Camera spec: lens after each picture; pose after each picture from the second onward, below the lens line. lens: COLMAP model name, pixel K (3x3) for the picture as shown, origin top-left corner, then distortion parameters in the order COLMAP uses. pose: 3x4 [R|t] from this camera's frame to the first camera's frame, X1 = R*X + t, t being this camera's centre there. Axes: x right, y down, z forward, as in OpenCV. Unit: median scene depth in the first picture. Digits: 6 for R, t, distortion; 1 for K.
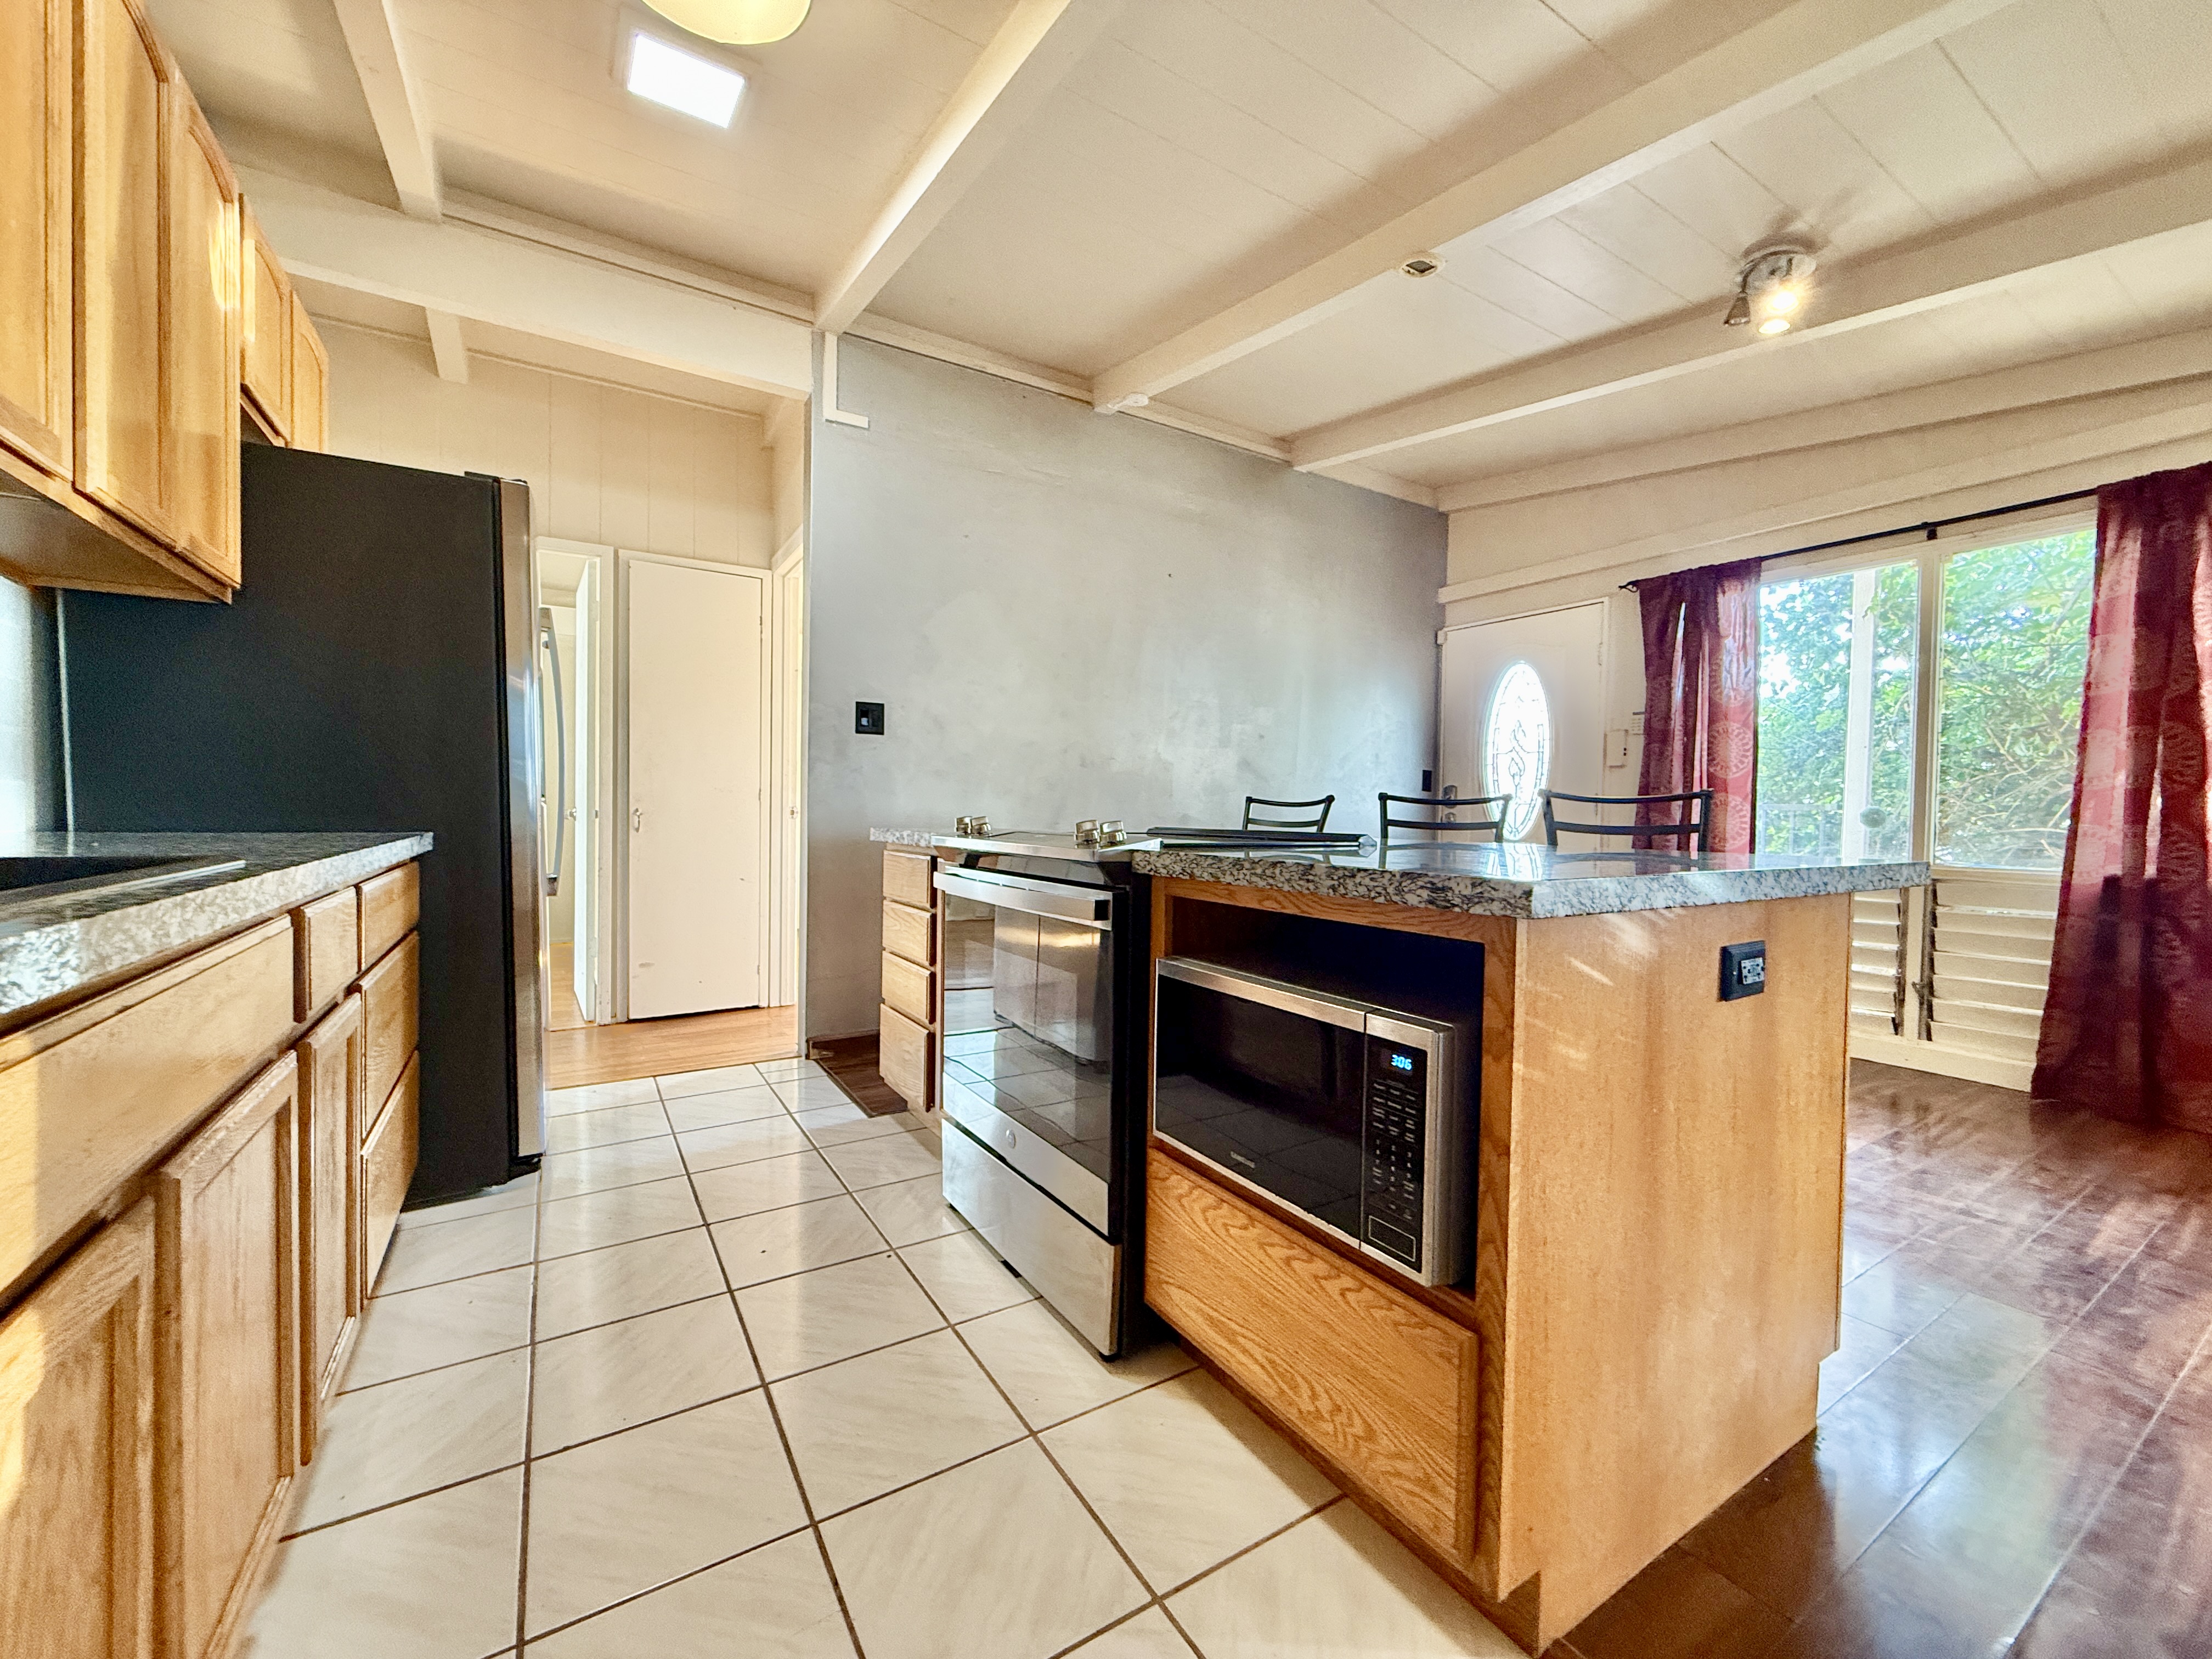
lens RADIAL K [[881.2, 0, 1100.8], [0, 881.2, 827.6], [0, 0, 1]] dist [0.000088, -0.000043]
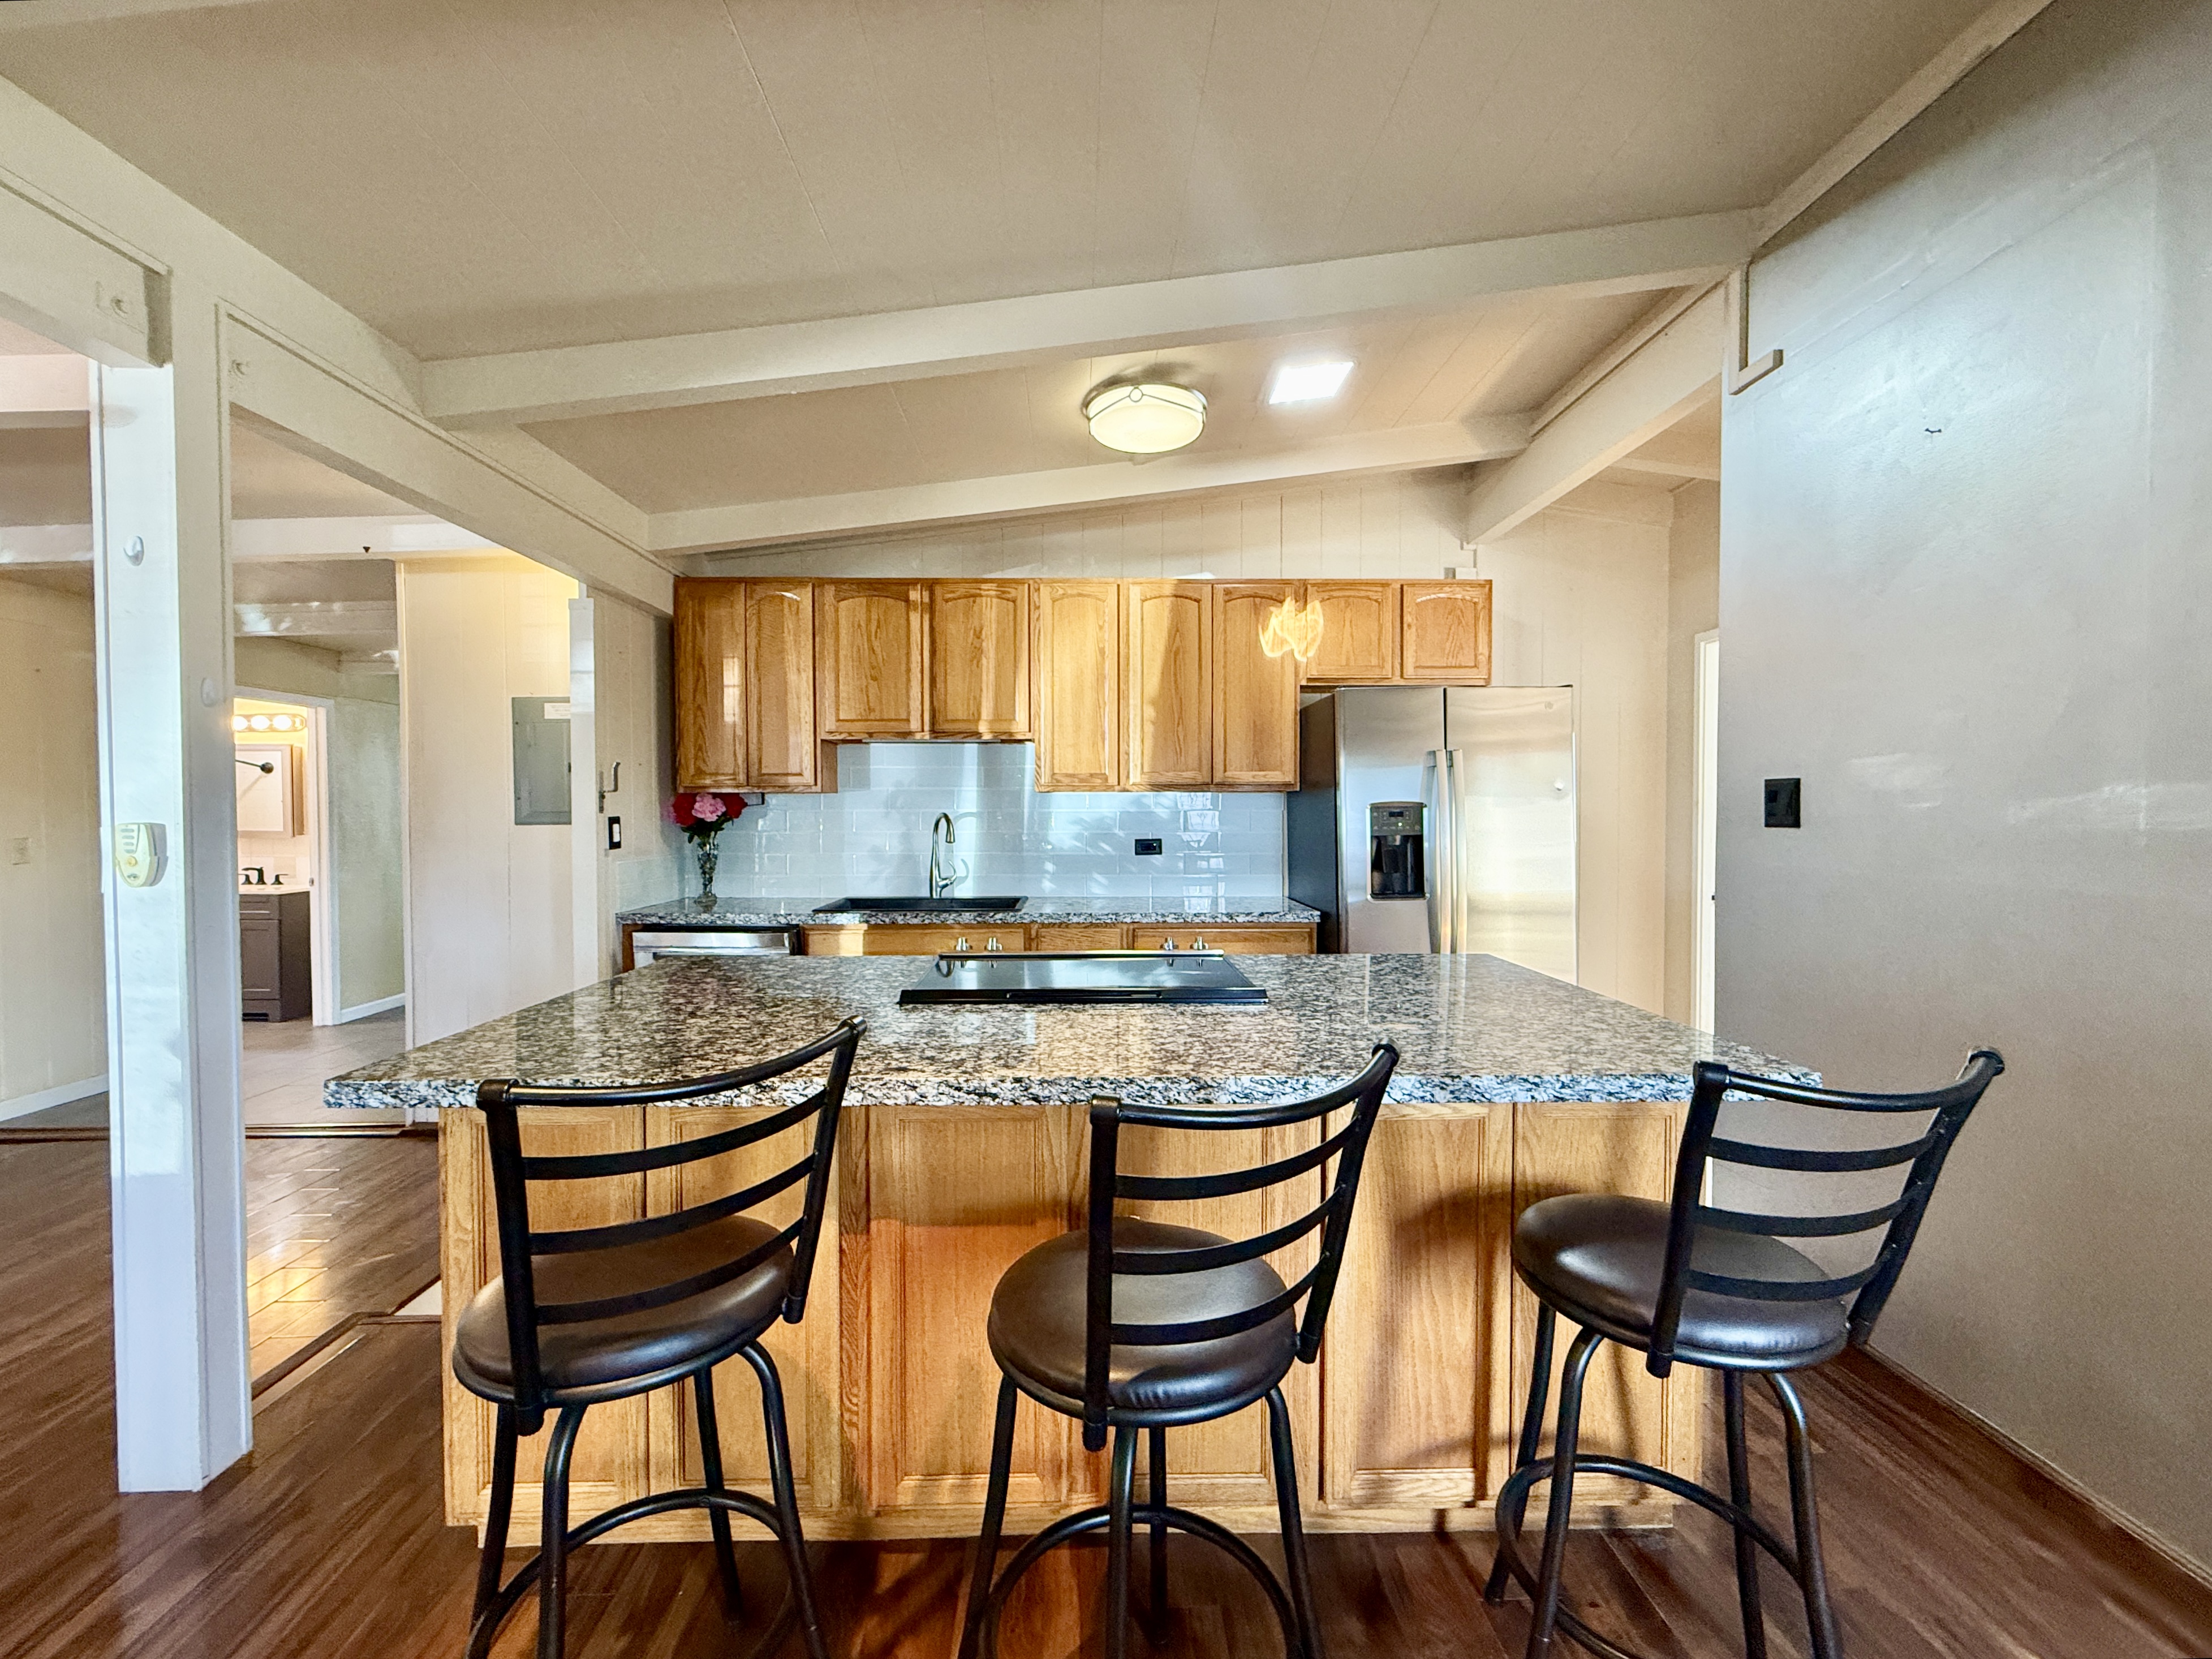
lens RADIAL K [[906.4, 0, 1101.6], [0, 906.4, 829.9], [0, 0, 1]] dist [-0.000565, -0.000132]
pose [[-0.499876, 0.006801, -0.866070, 0.666177], [-0.023532, 0.999493, 0.021431, -0.125032], [0.865777, 0.031093, -0.499462, 1.049038]]
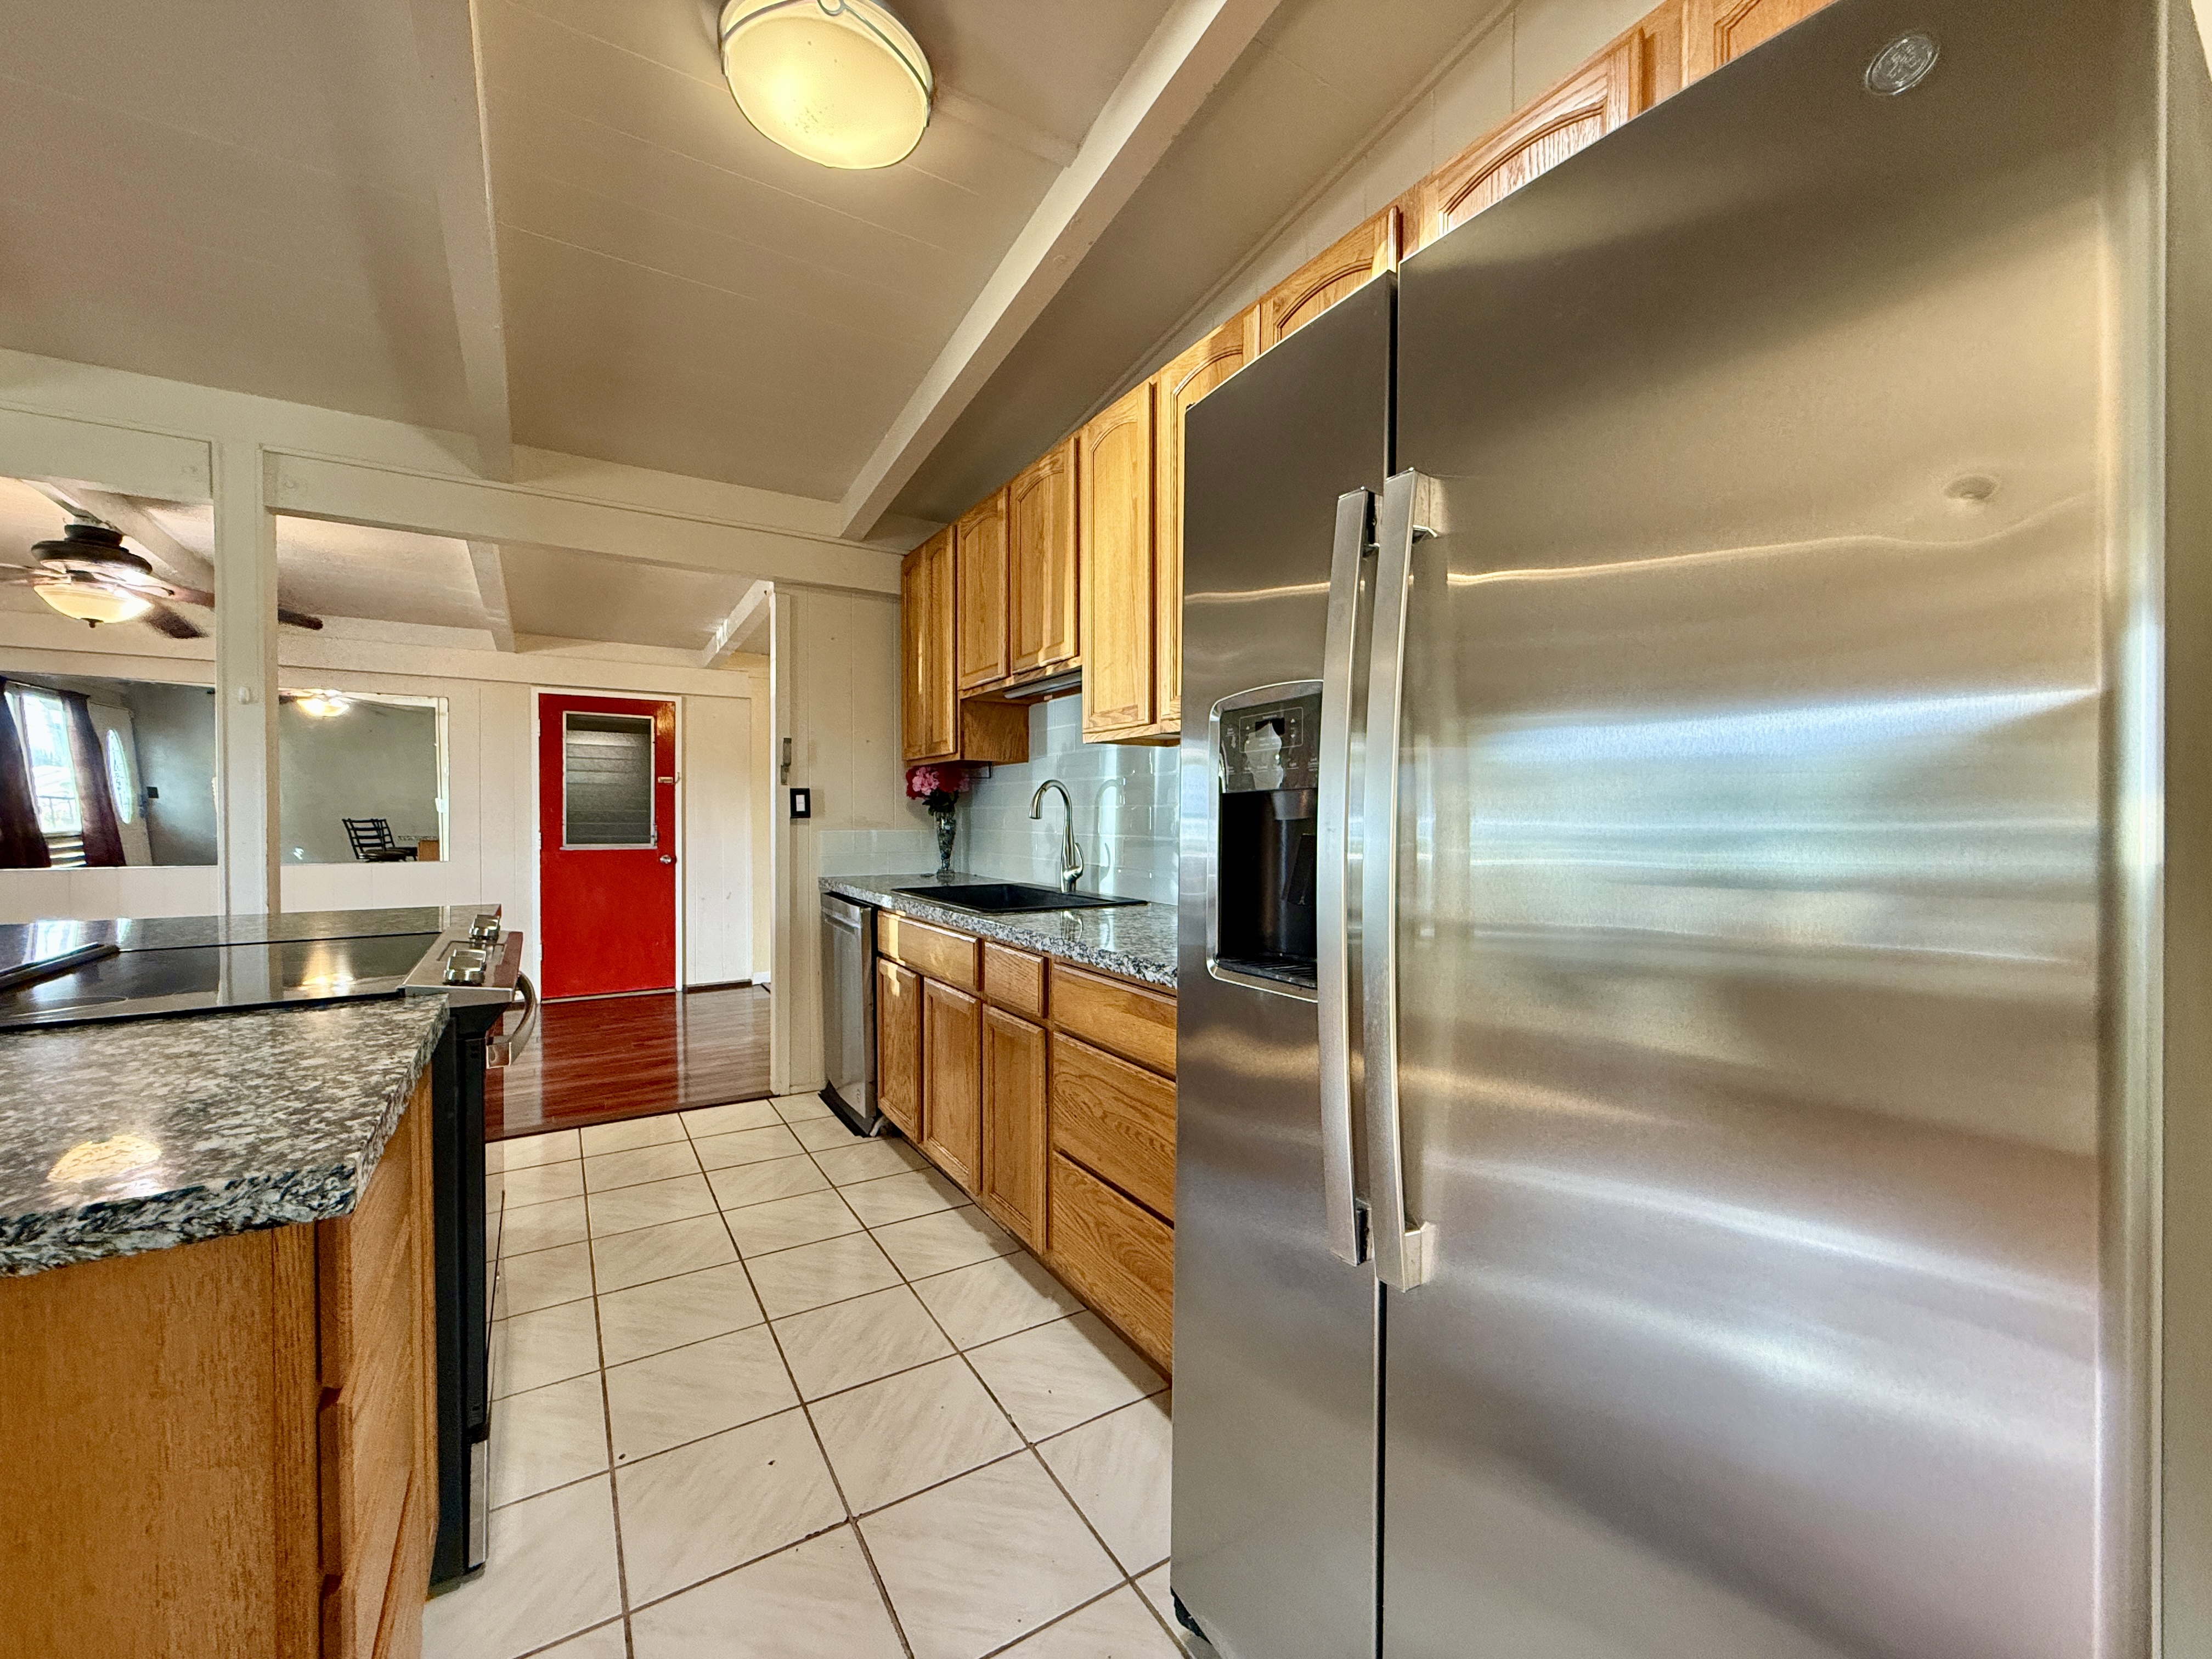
lens RADIAL K [[881.2, 0, 1100.8], [0, 881.2, 827.6], [0, 0, 1]] dist [0.000088, -0.000043]
pose [[-0.999815, -0.018131, -0.006497, -0.434748], [-0.018351, 0.999197, 0.035614, -0.098869], [0.005846, 0.035727, -0.999344, 1.170823]]
